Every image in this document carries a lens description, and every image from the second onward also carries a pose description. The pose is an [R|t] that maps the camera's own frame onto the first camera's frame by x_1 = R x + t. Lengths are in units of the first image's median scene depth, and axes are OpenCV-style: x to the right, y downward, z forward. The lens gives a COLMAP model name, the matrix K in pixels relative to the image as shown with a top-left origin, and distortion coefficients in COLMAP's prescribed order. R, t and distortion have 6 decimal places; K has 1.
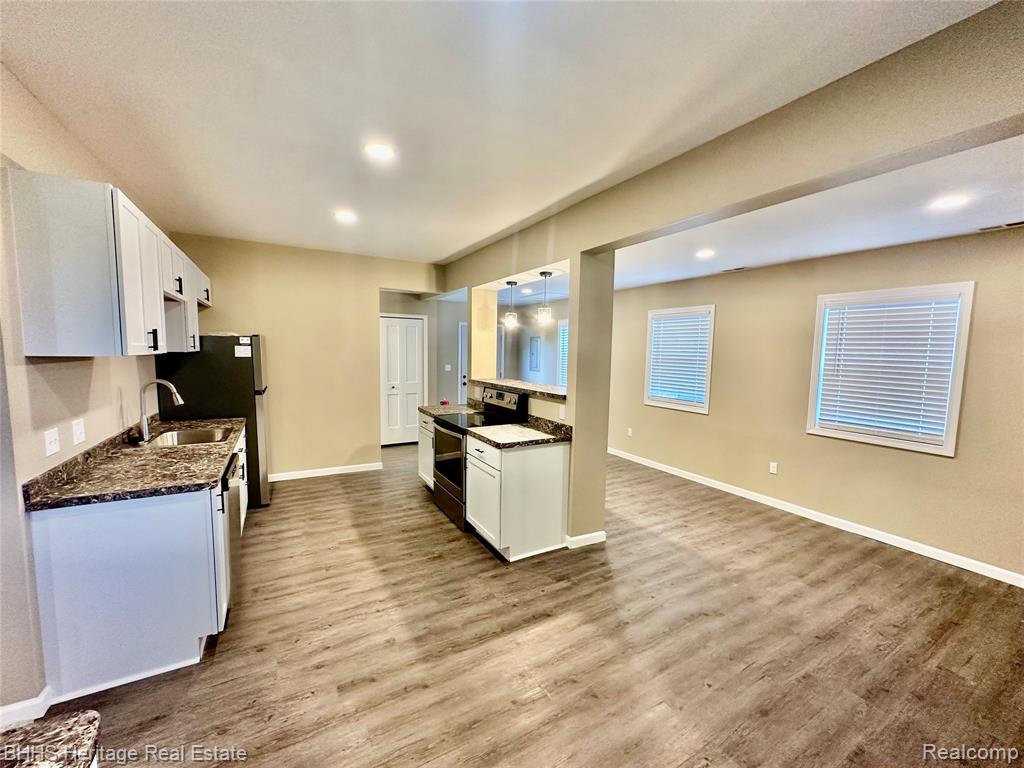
lens RADIAL K [[409.6, 0, 514.2], [0, 409.6, 384.4], [0, 0, 1]] dist [-0.001779, -0.000105]
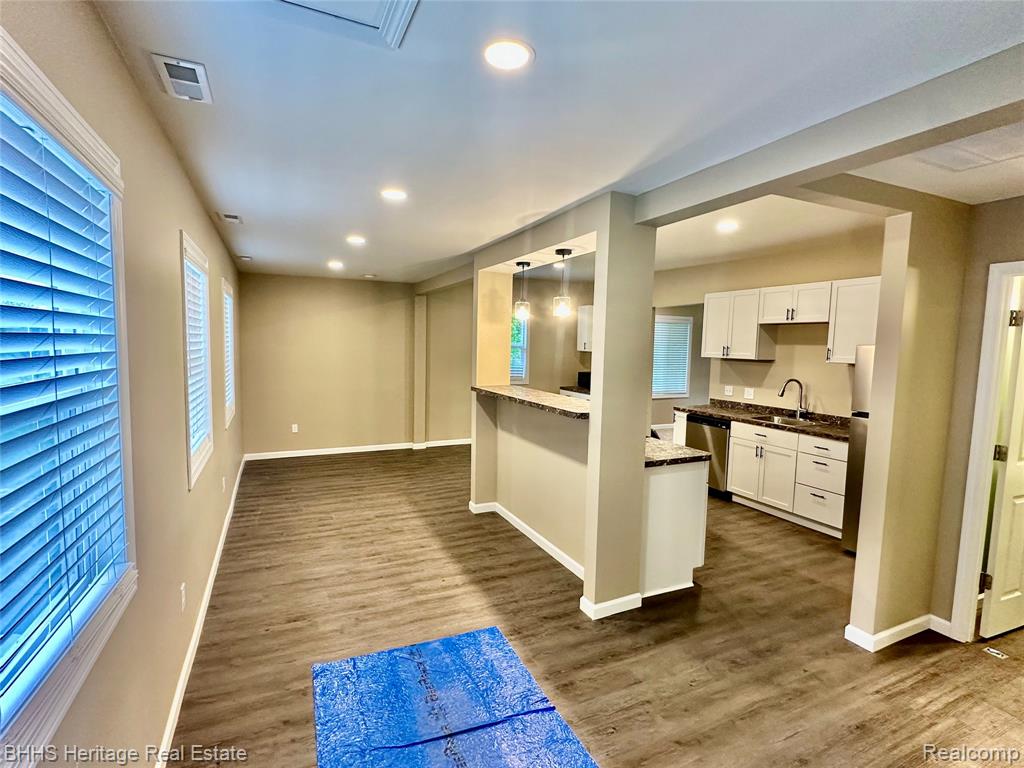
lens RADIAL K [[495.7, 0, 513.6], [0, 495.7, 386.6], [0, 0, 1]] dist [-0.006116, -0.001220]
pose [[-0.996024, -0.045801, 0.076409, 0.001699], [-0.032307, 0.985032, 0.169319, -0.229875], [-0.083021, 0.166177, -0.982595, 2.568394]]
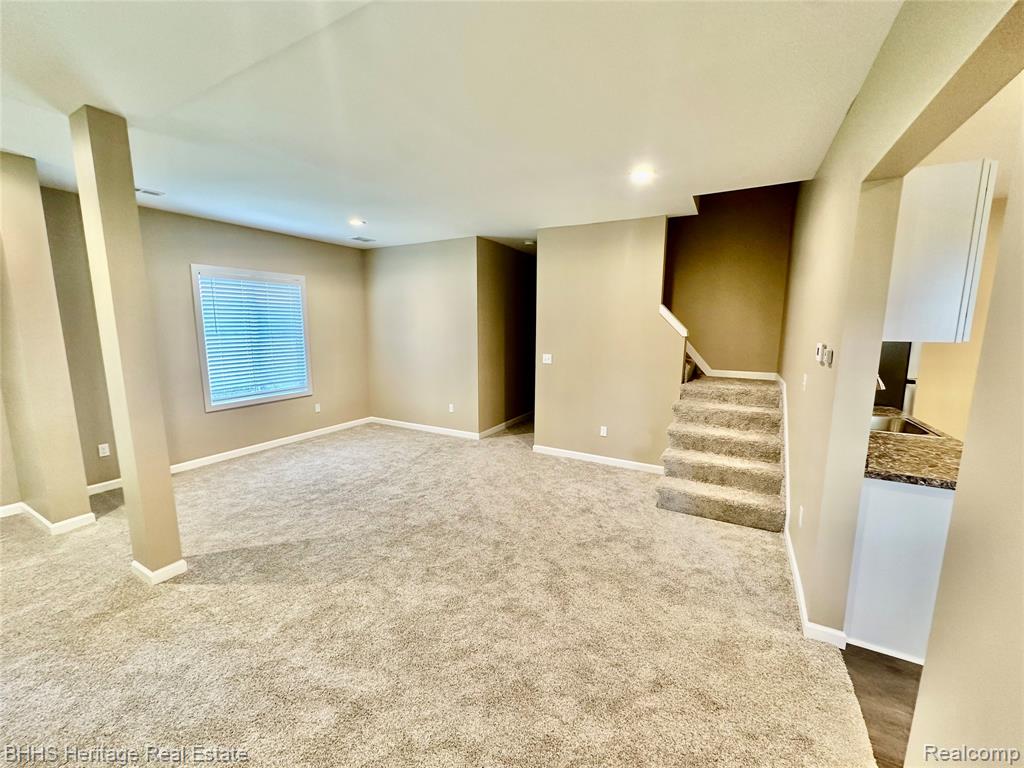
lens RADIAL K [[409.6, 0, 512.7], [0, 409.6, 383.3], [0, 0, 1]] dist [-0.001779, -0.000105]
pose [[0.515987, 0.109760, -0.849535, -0.512212], [-0.069170, 0.993857, 0.086394, 0.012263], [0.853799, 0.014184, 0.520410, -0.305194]]
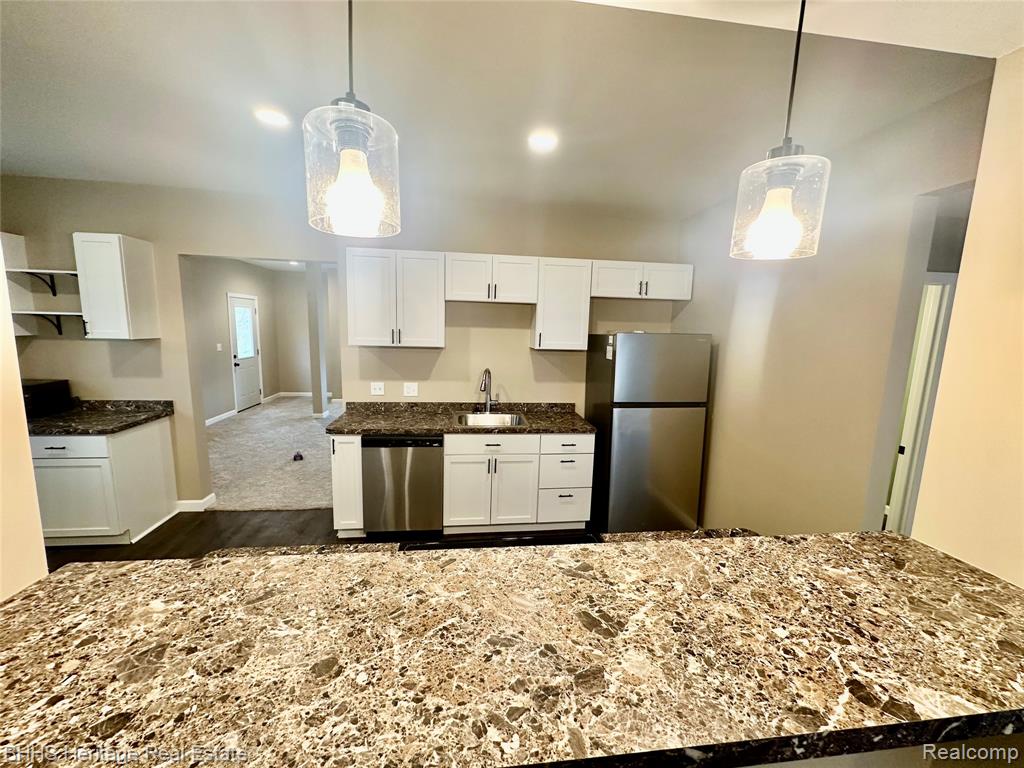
lens RADIAL K [[409.6, 0, 510.8], [0, 409.6, 384.6], [0, 0, 1]] dist [-0.001779, -0.000105]
pose [[-0.382974, 0.108384, -0.917379, 0.240825], [-0.110263, 0.980630, 0.161888, -0.157491], [0.917155, 0.163151, -0.363605, 1.379966]]
